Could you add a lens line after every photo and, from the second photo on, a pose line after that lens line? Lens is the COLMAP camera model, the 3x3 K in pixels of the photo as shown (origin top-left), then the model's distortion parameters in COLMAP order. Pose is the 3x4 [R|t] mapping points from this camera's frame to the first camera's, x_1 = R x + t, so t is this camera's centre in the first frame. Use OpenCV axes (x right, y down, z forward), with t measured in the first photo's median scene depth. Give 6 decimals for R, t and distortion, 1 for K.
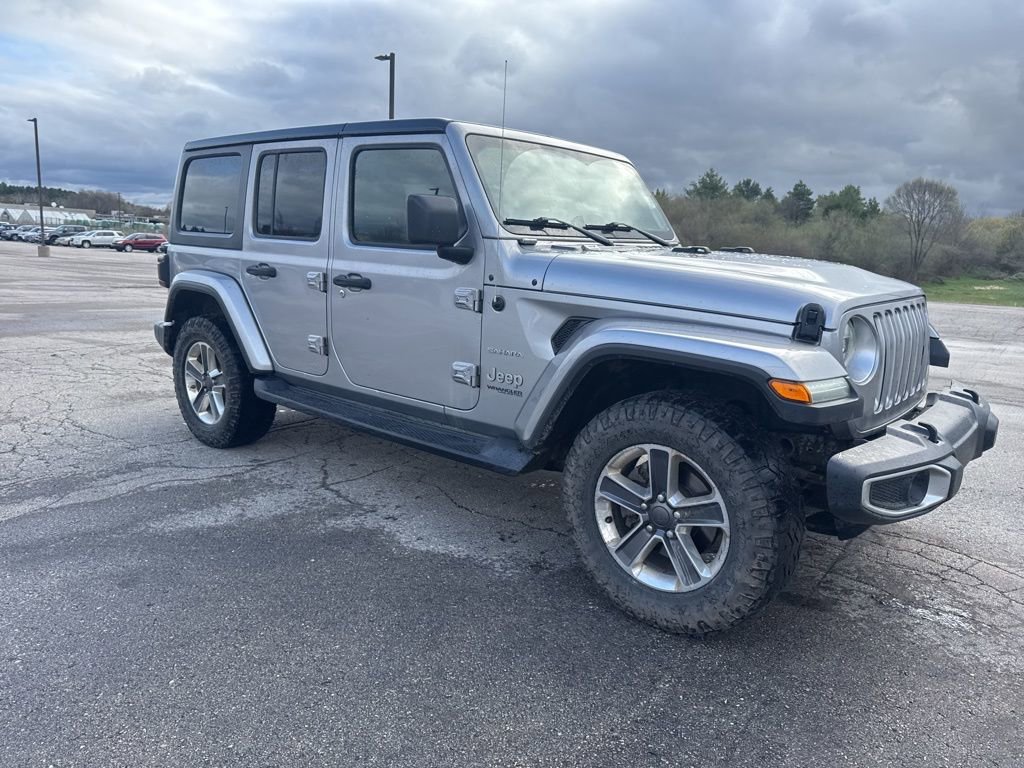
lens RADIAL K [[727.1, 0, 507.3], [0, 727.1, 387.7], [0, 0, 1]] dist [0.066116, -0.079435]
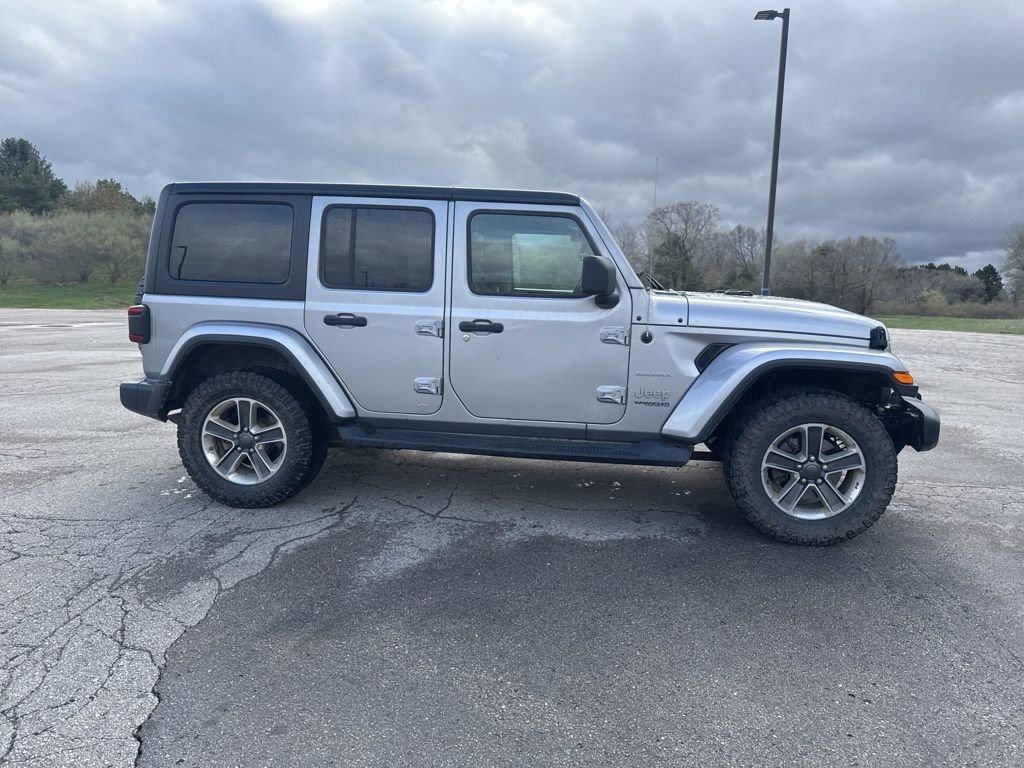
lens RADIAL K [[725.3, 0, 512.0], [0, 725.3, 384.0], [0, 0, 1]] dist [0.080106, -0.107457]
pose [[0.838819, -0.090257, 0.536876, -0.811058], [0.111089, 0.993789, -0.006495, -0.045145], [-0.532956, 0.065090, 0.843636, 0.026626]]
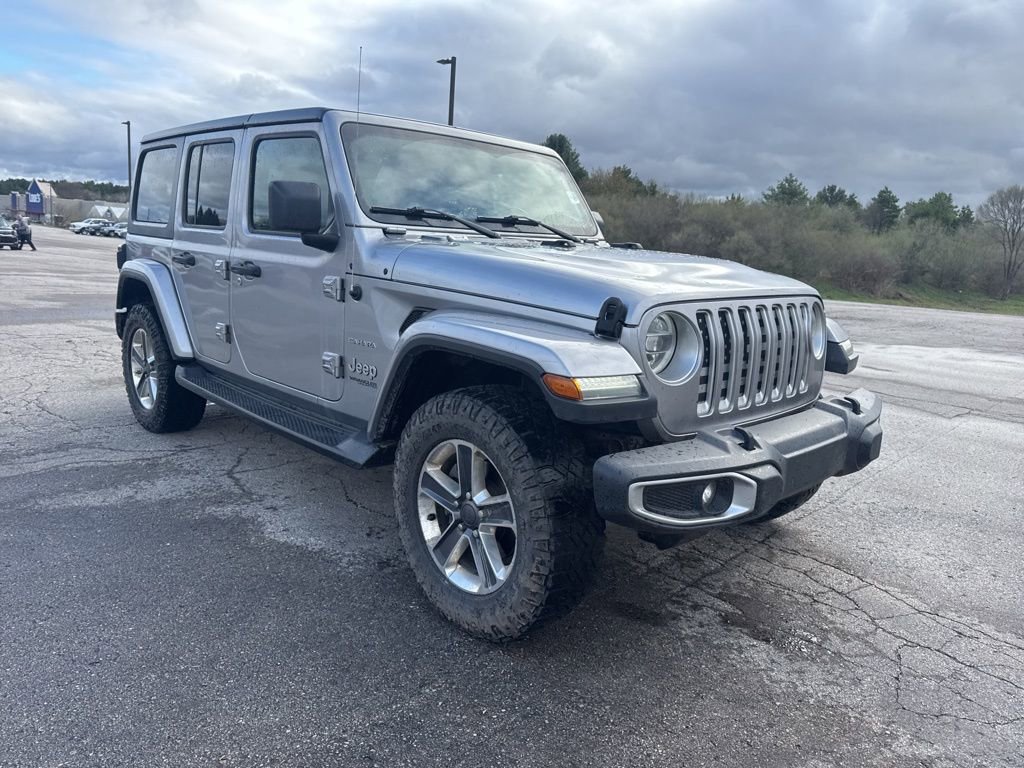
lens RADIAL K [[730.7, 0, 512.0], [0, 730.7, 384.0], [0, 0, 1]] dist [0.058750, -0.075291]
pose [[0.994878, 0.034650, -0.094961, 0.257137], [-0.035652, 0.999325, -0.008872, 0.007579], [0.094590, 0.012212, 0.995441, 0.032156]]
